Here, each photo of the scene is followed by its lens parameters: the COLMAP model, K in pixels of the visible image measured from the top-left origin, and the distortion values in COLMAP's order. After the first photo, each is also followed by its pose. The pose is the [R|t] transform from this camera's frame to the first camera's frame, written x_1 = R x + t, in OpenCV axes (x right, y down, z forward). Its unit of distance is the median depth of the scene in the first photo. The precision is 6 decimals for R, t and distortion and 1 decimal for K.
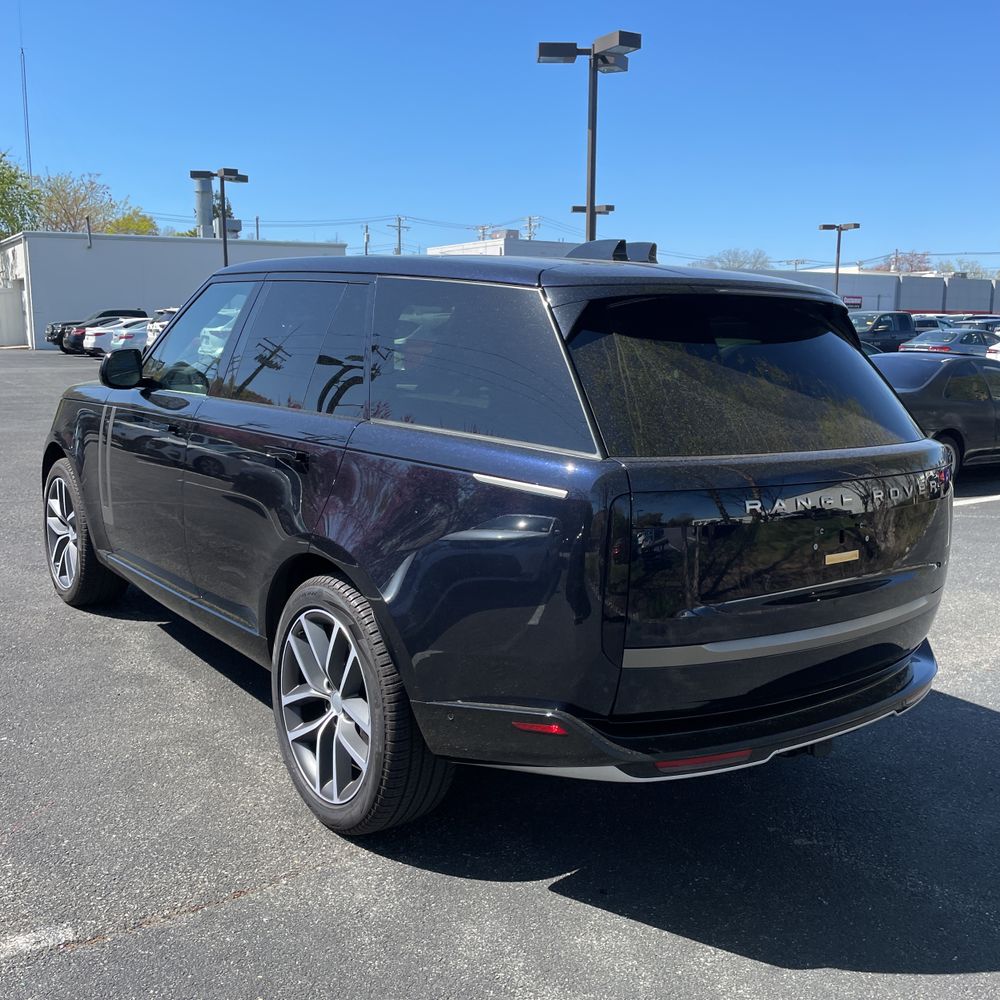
lens RADIAL K [[1038.0, 0, 503.8], [0, 1038.0, 486.9], [0, 0, 1]] dist [0.115675, -0.150456]
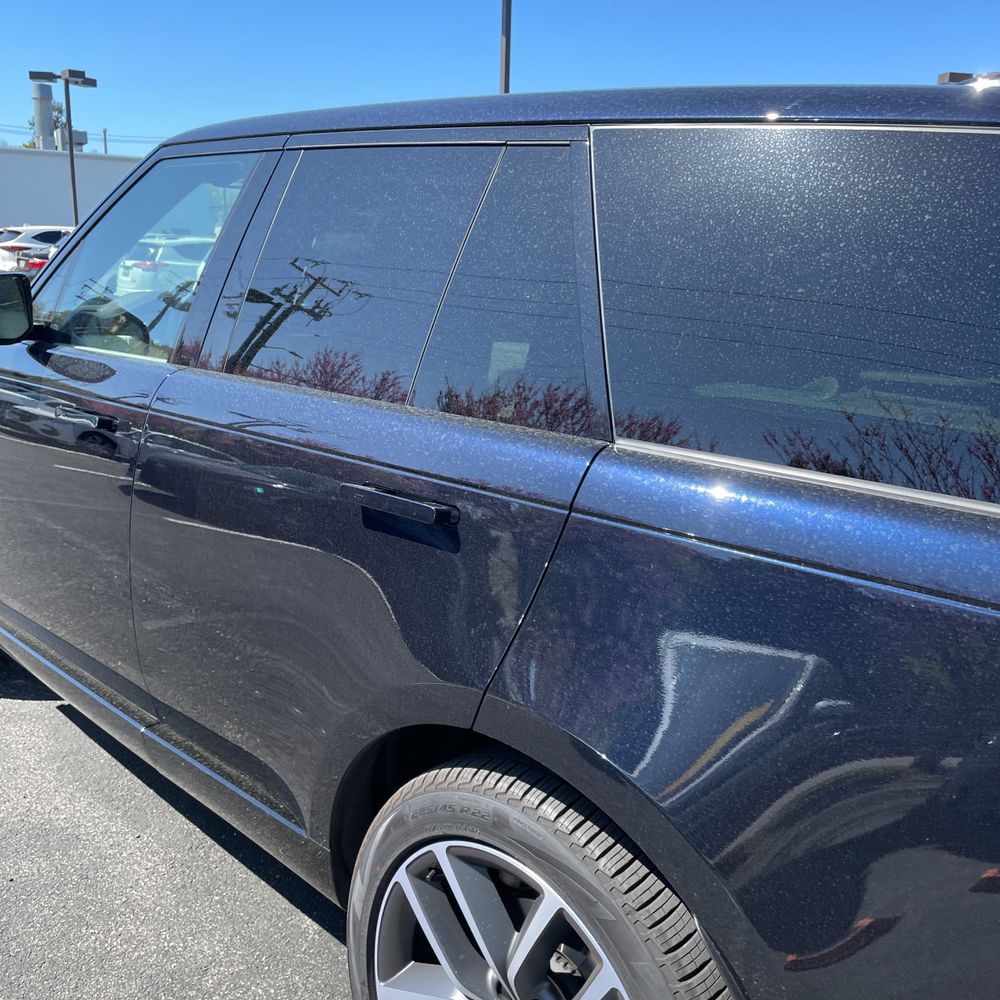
lens RADIAL K [[1038.0, 0, 503.8], [0, 1038.0, 486.9], [0, 0, 1]] dist [0.115675, -0.150456]
pose [[0.991529, -0.006848, 0.129703, -0.153755], [-0.000993, 0.998181, 0.060288, -0.047737], [-0.129880, -0.059907, 0.989718, 0.360853]]
